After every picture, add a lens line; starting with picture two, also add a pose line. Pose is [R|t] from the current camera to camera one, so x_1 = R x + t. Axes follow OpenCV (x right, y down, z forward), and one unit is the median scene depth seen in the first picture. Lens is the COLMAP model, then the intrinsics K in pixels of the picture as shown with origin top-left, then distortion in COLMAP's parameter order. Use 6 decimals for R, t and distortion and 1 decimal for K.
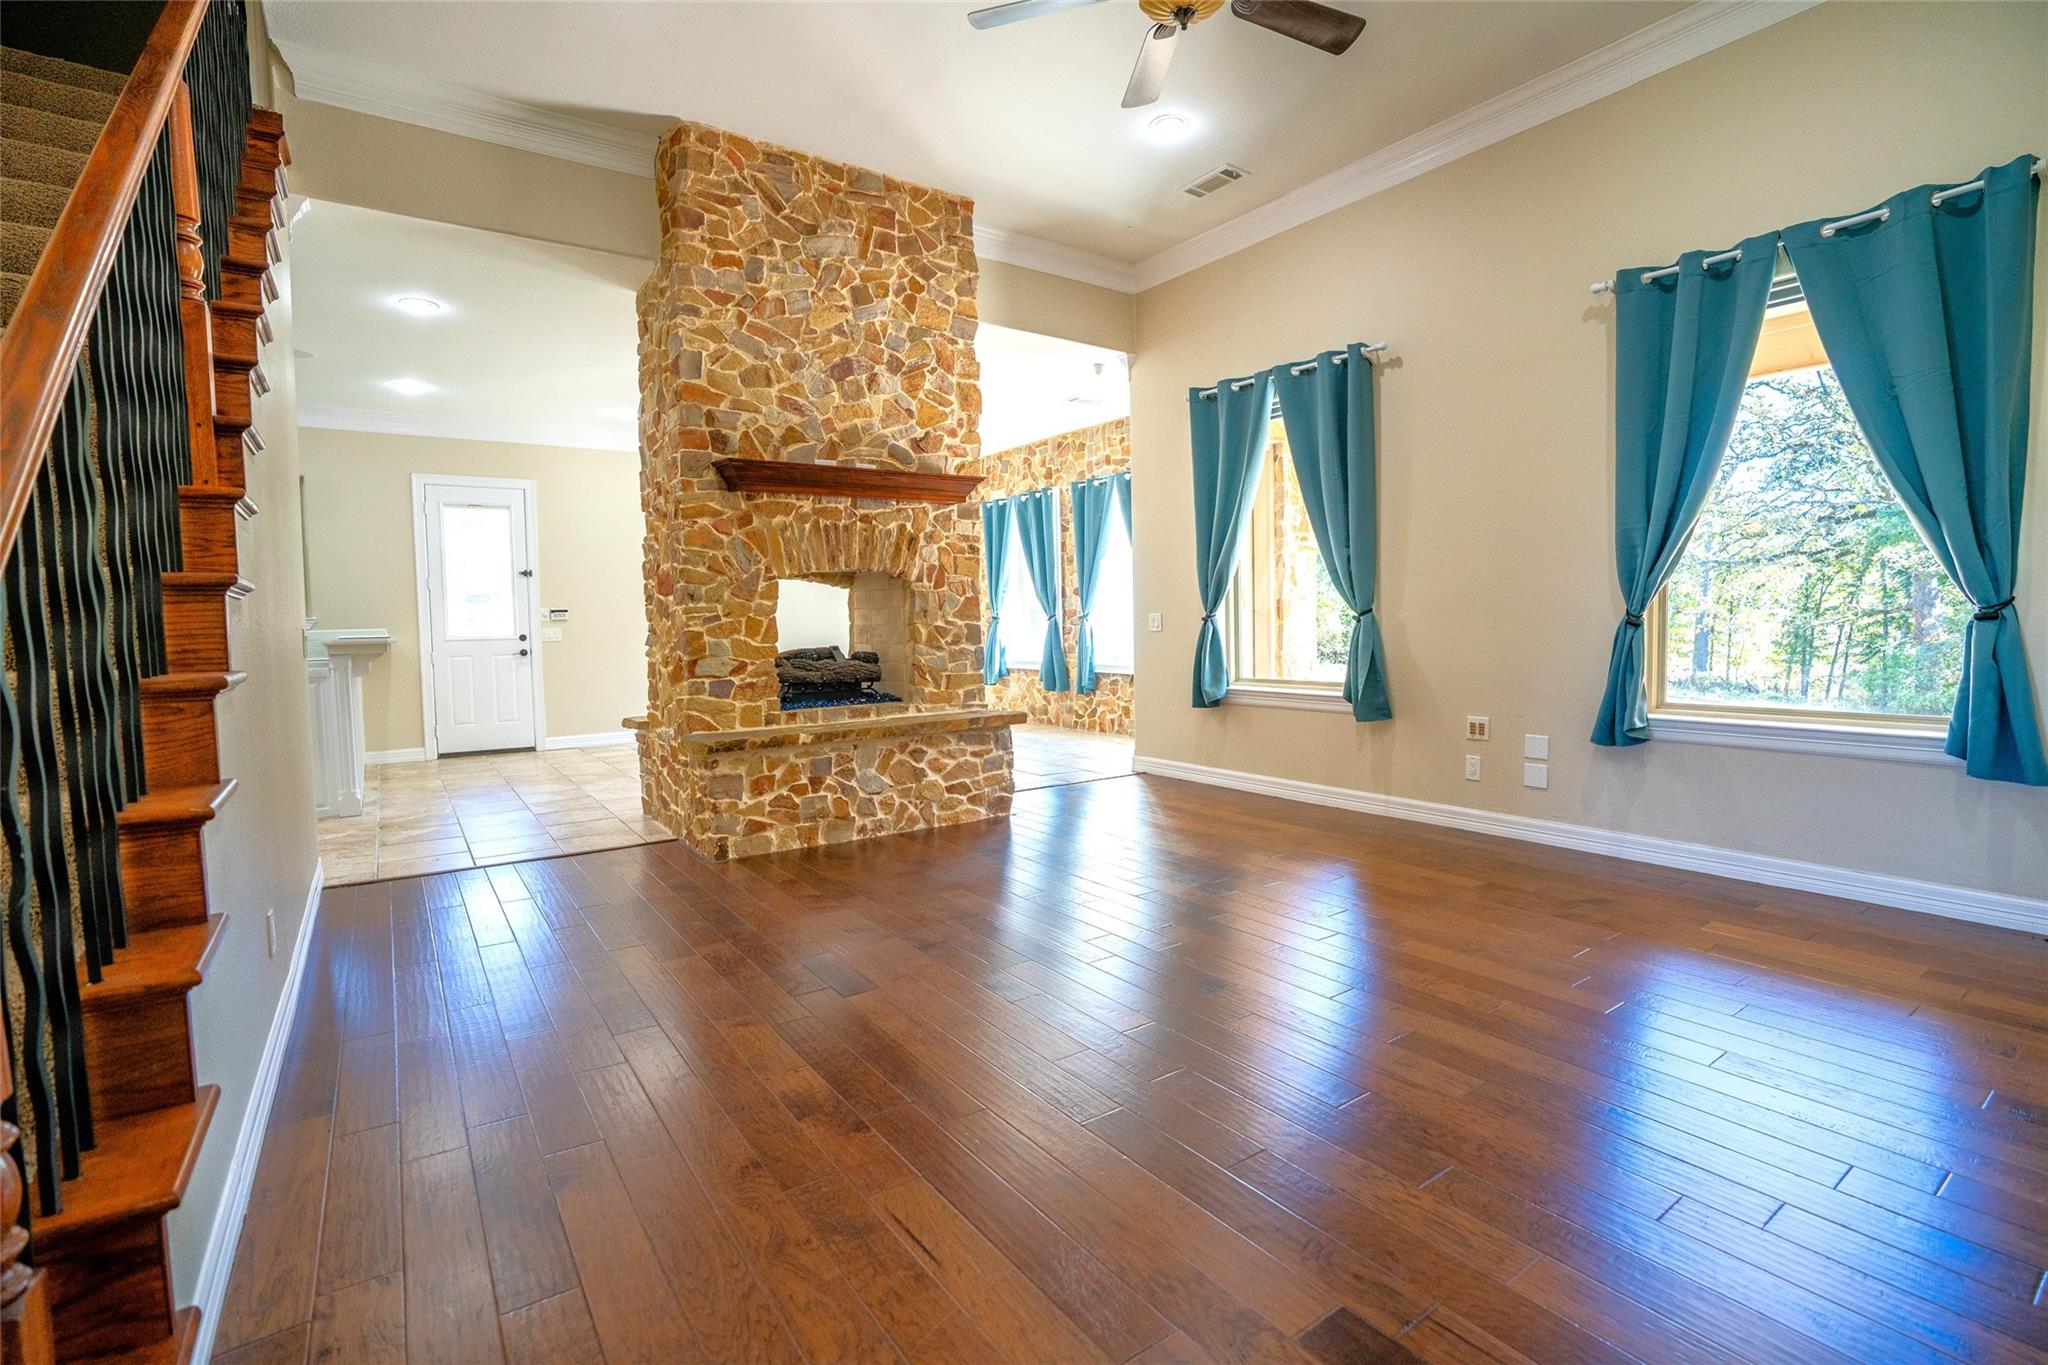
lens RADIAL K [[952.6, 0, 1040.0], [0, 952.6, 680.1], [0, 0, 1]] dist [-0.060155, 0.023112]
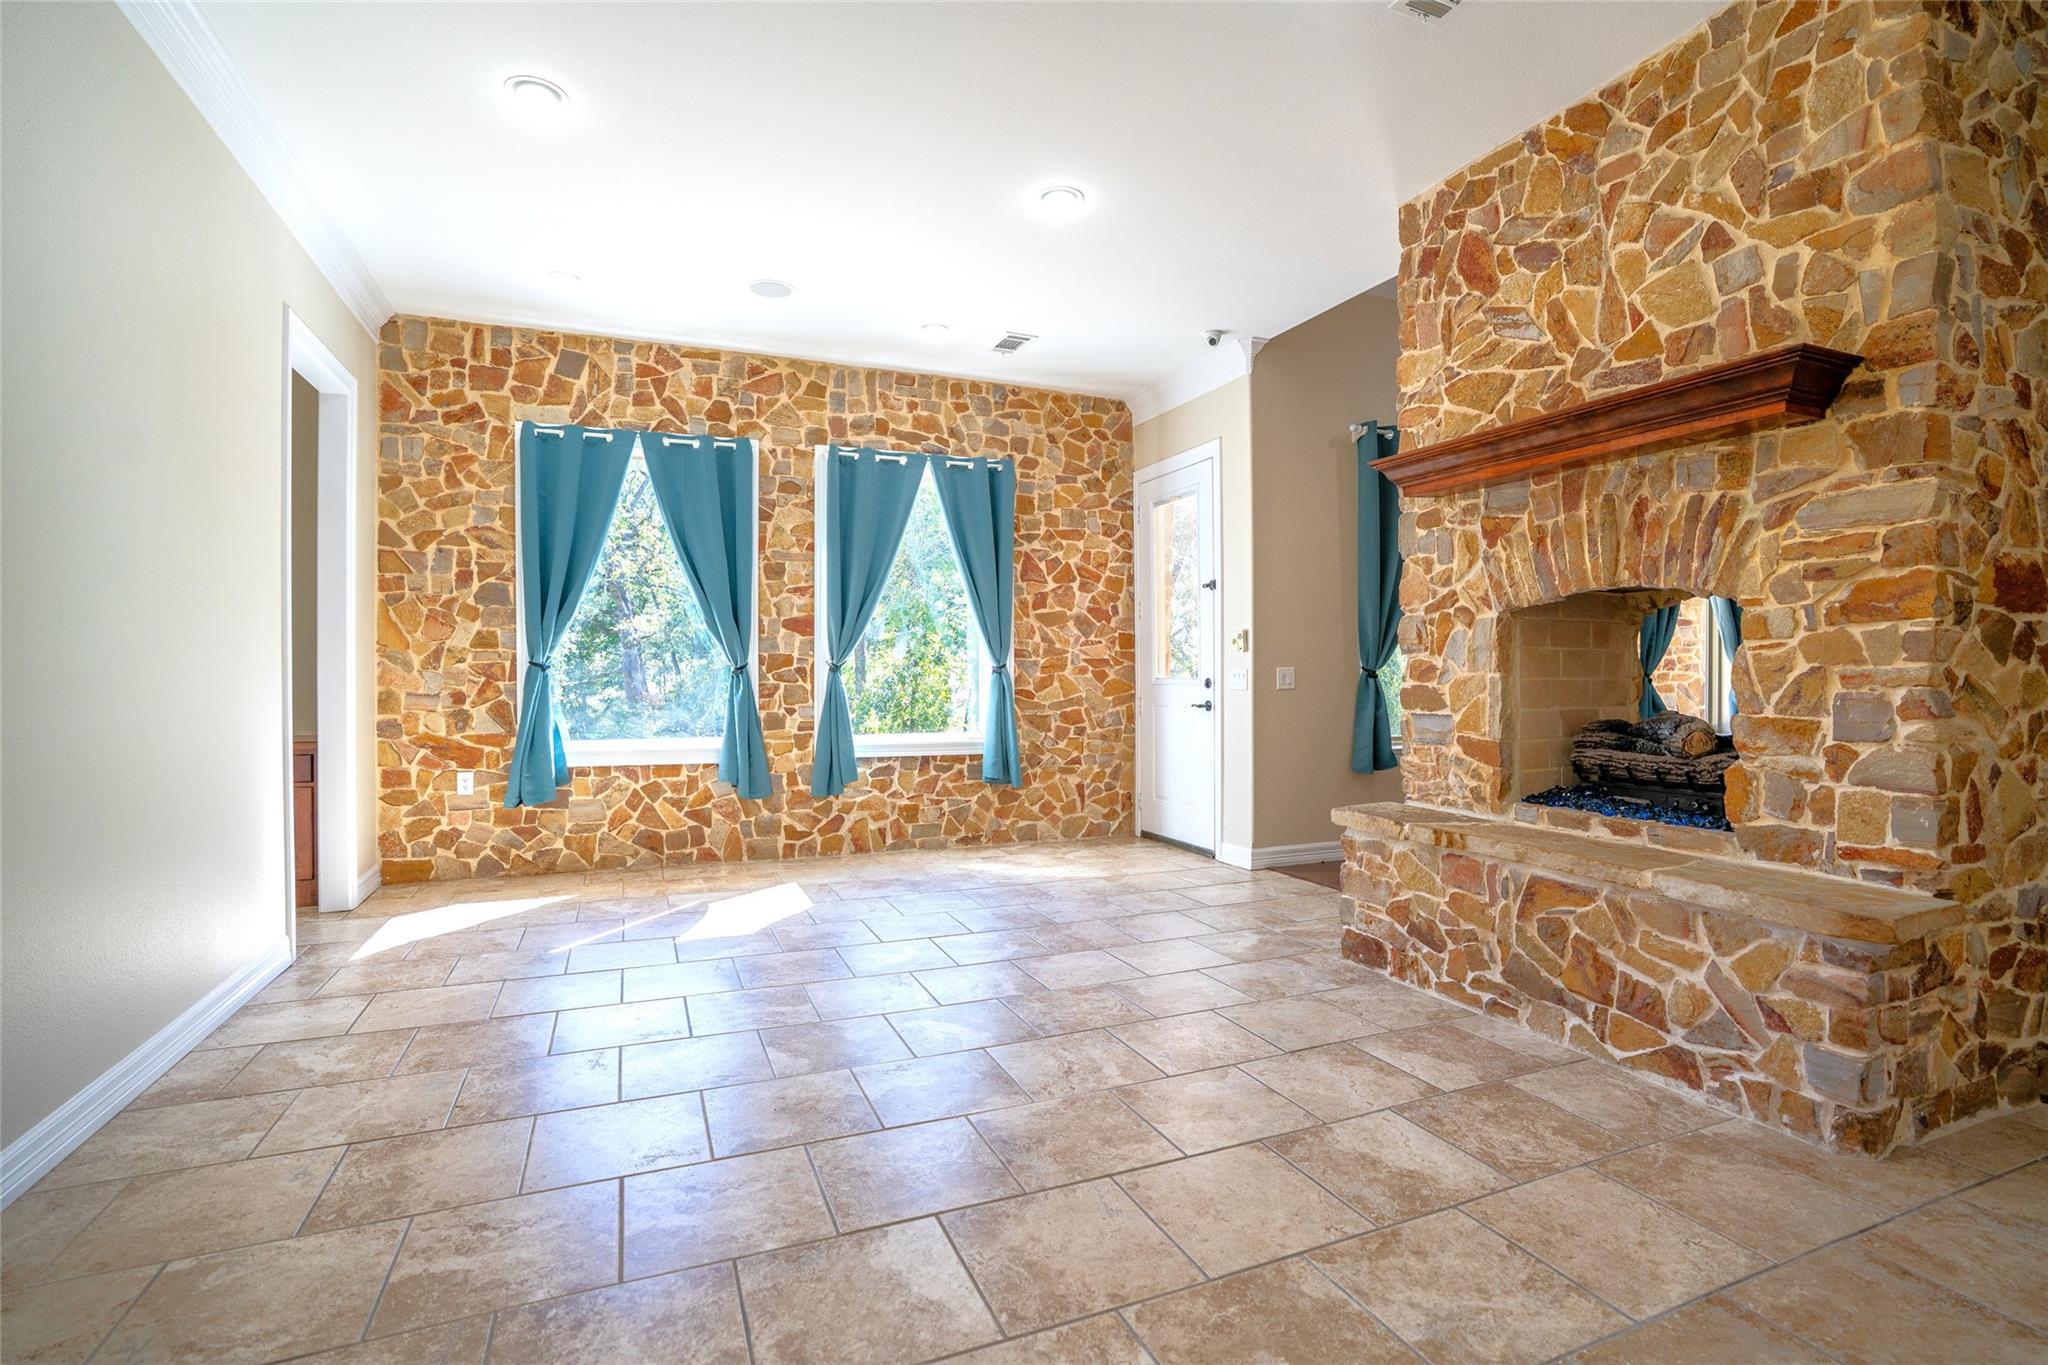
lens RADIAL K [[952.6, 0, 1023.4], [0, 952.6, 674.8], [0, 0, 1]] dist [-0.060155, 0.023112]
pose [[0.220996, 0.016567, 0.975134, -0.909995], [0.054531, 0.998082, -0.029315, -0.066047], [-0.973749, 0.059654, 0.219669, 1.312730]]
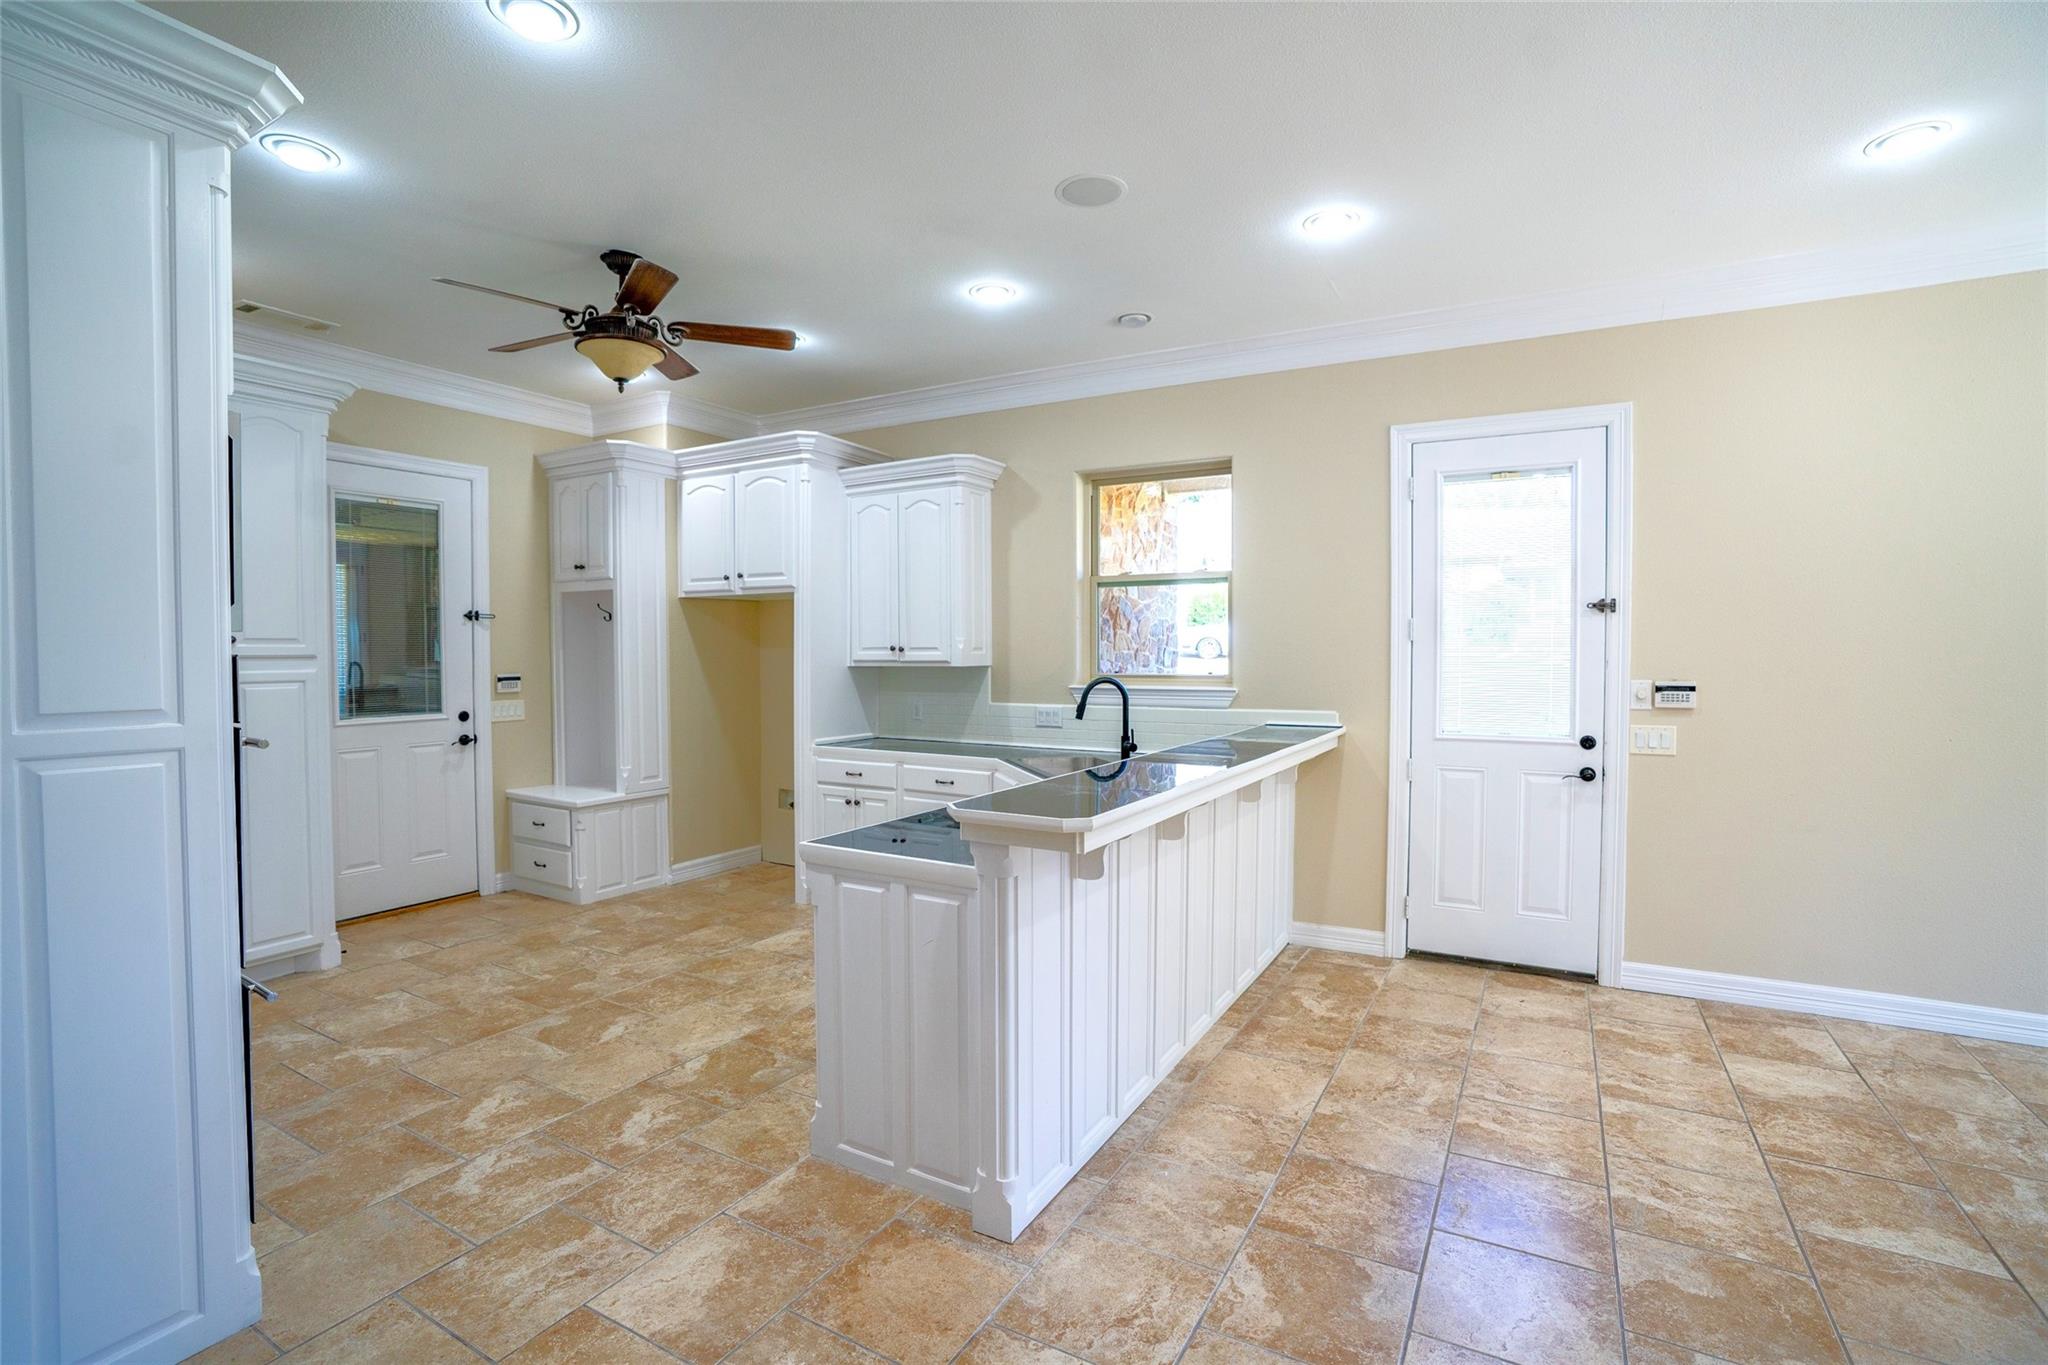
lens RADIAL K [[952.6, 0, 1020.1], [0, 952.6, 669.7], [0, 0, 1]] dist [-0.060155, 0.023112]
pose [[0.415304, 0.036516, -0.908950, -0.393608], [-0.061793, 0.998019, 0.011861, -0.111509], [0.907582, 0.051241, 0.416737, 0.872738]]
